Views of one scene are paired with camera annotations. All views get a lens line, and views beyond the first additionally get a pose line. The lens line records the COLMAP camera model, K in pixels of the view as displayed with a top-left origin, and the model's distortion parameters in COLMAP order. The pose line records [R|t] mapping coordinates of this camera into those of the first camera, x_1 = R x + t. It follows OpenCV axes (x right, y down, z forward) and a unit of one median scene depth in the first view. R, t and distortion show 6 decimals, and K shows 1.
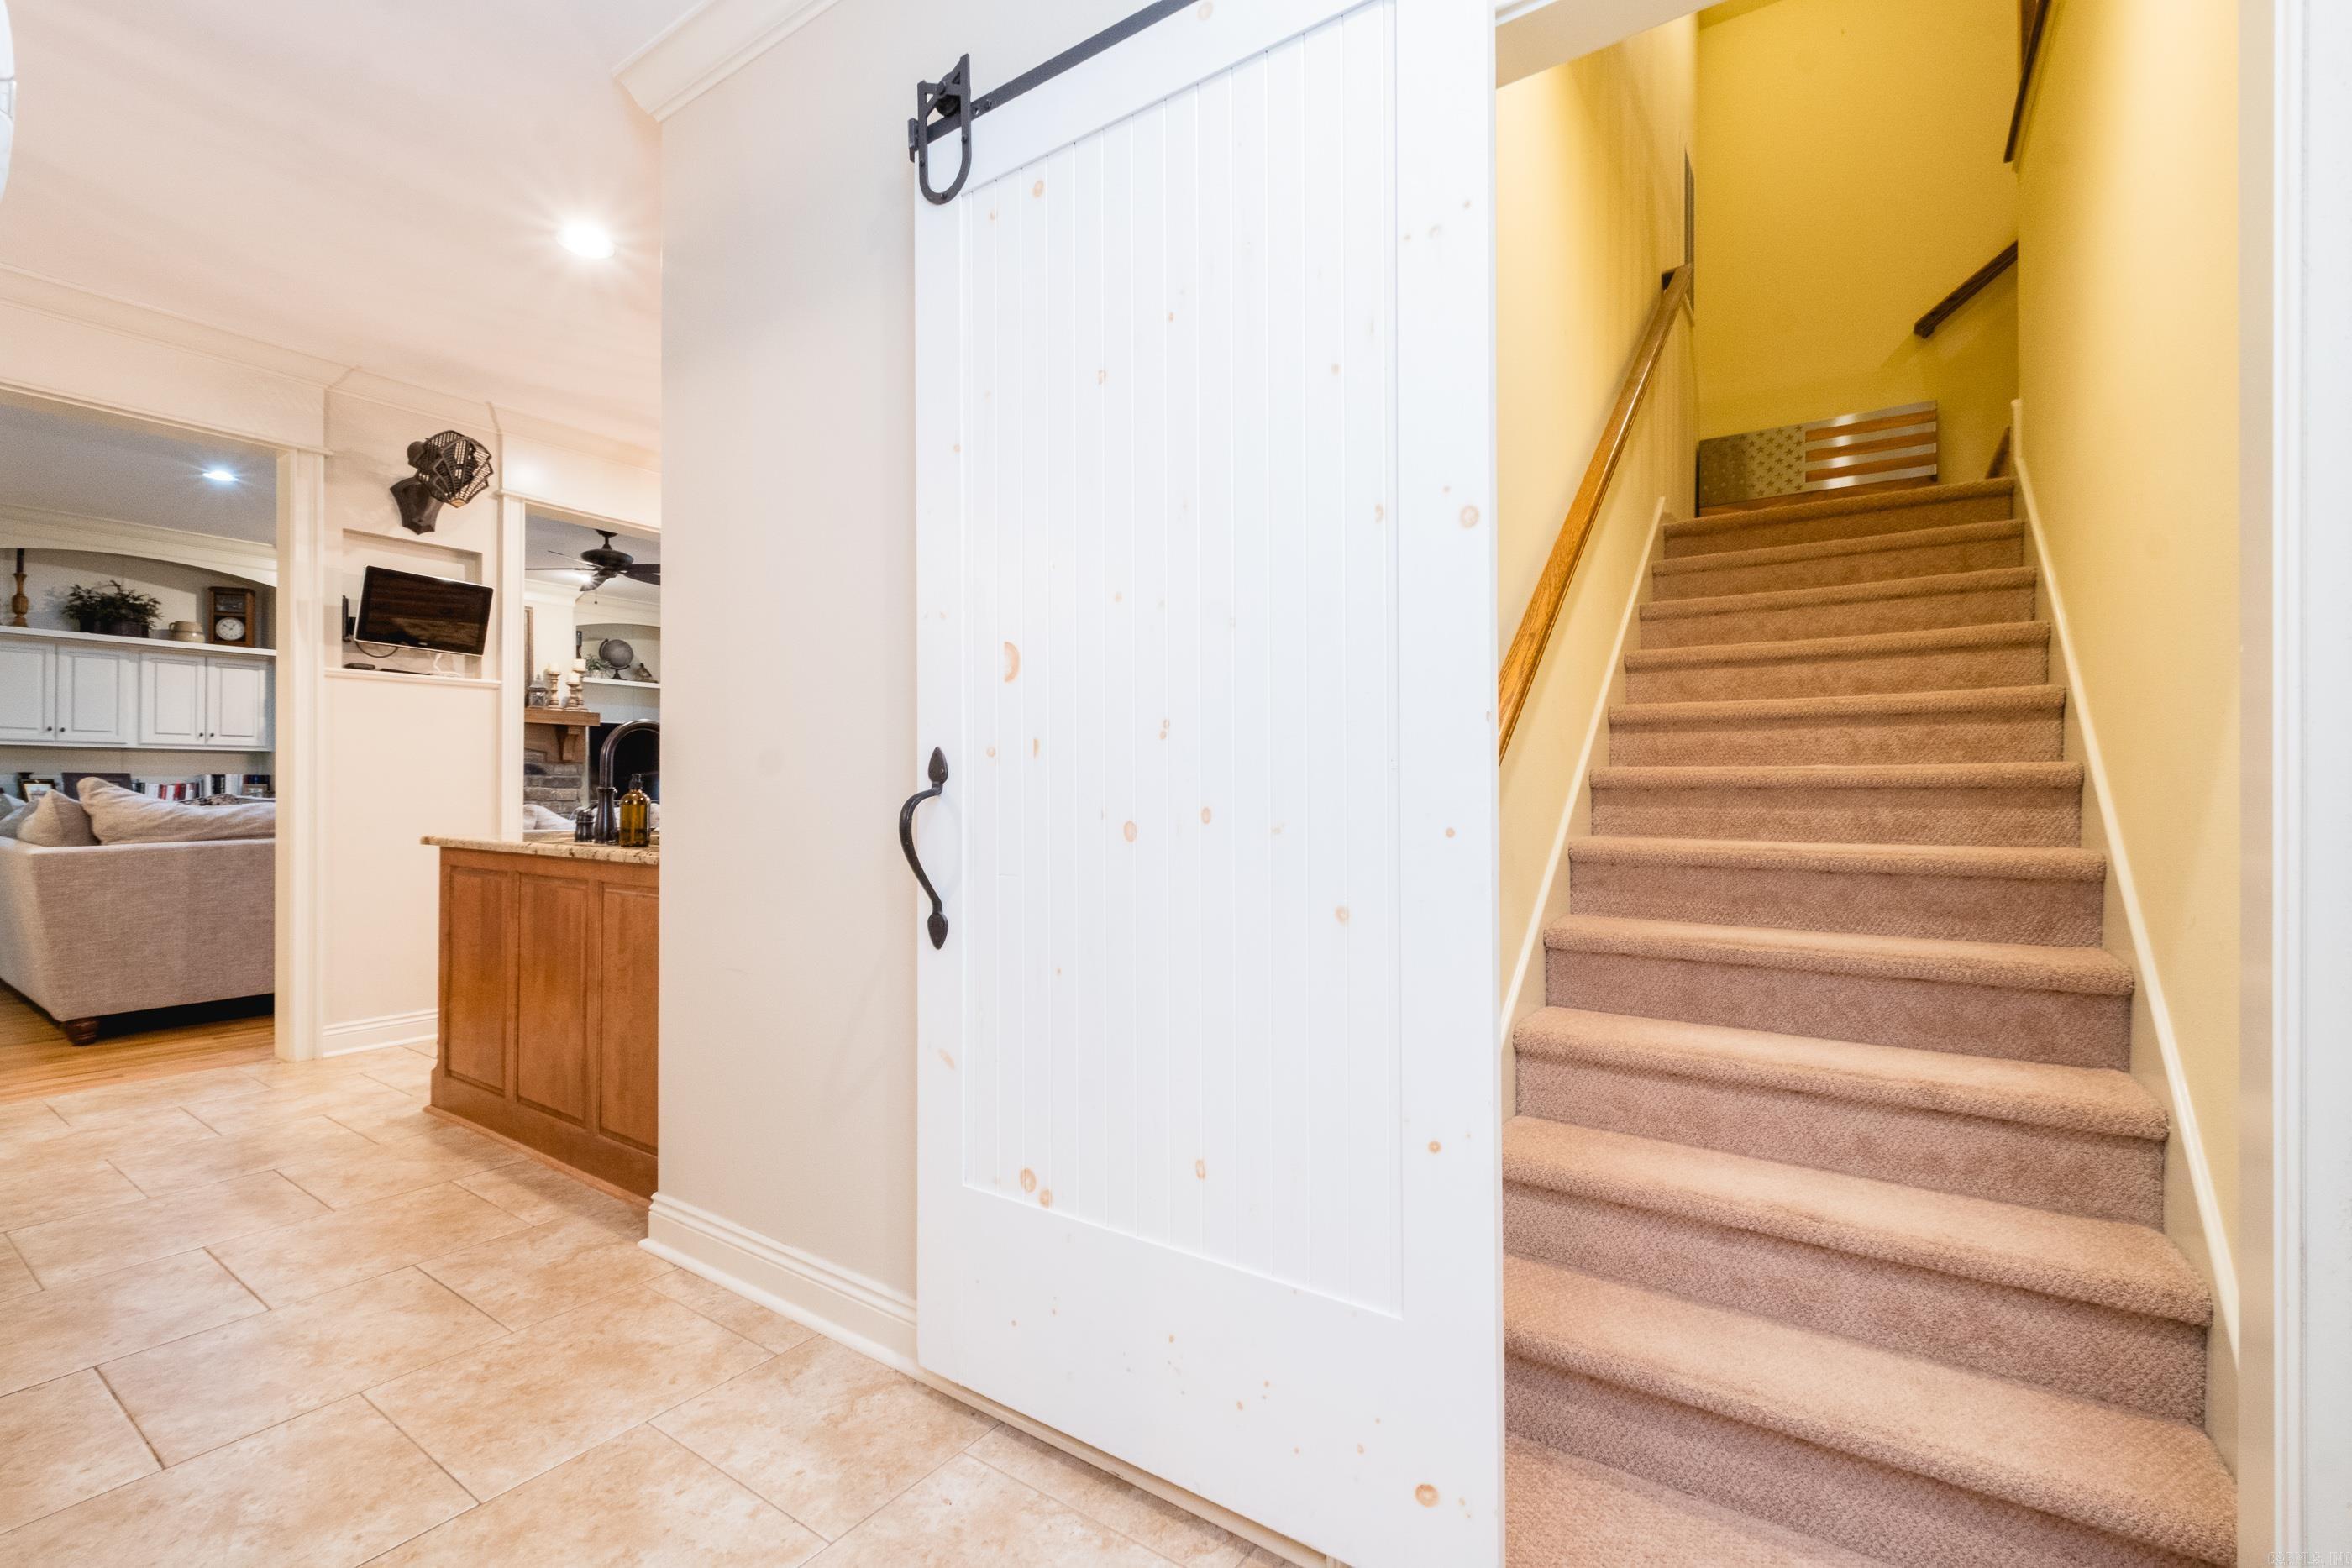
lens RADIAL K [[1011.6, 0, 1181.4], [0, 1011.6, 783.8], [0, 0, 1]] dist [0.002563, -0.003144]
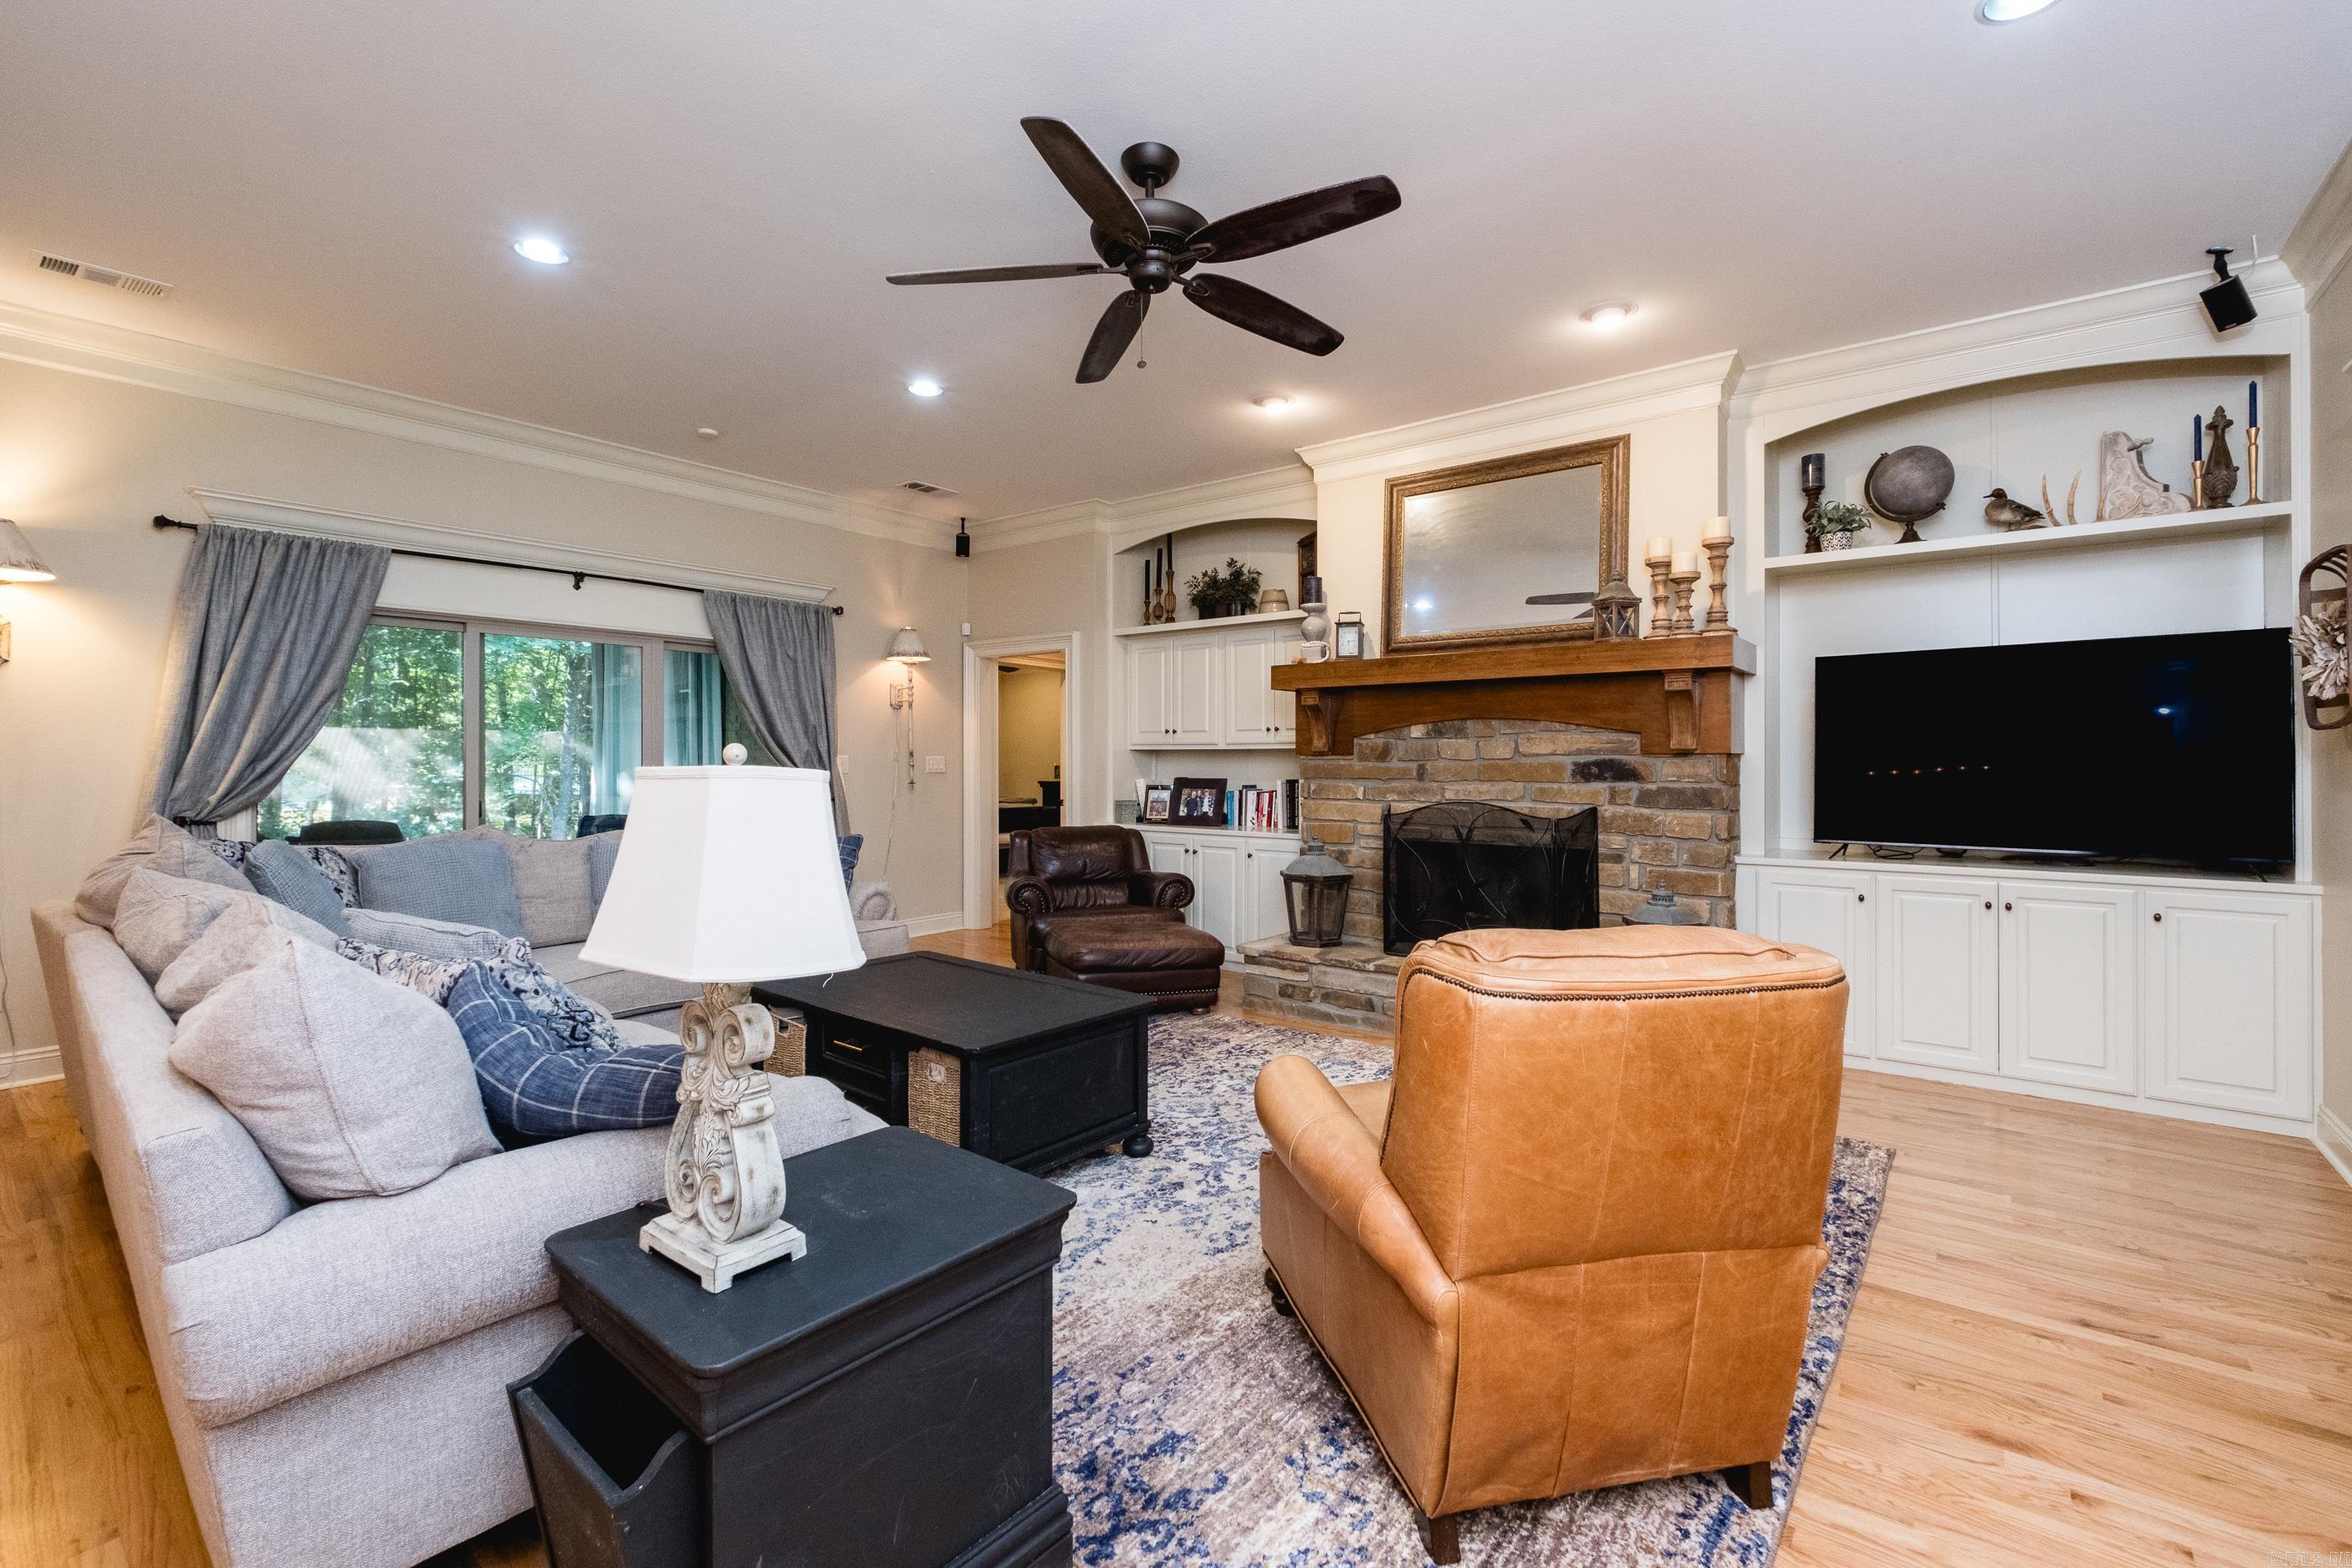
lens RADIAL K [[1015.5, 0, 1184.1], [0, 1015.5, 759.4], [0, 0, 1]] dist [0.001012, -0.000862]
pose [[-0.067632, -0.005414, -0.997696, -0.180357], [0.005311, 0.999969, -0.005786, -0.021764], [0.997696, -0.005690, -0.067601, 1.021958]]
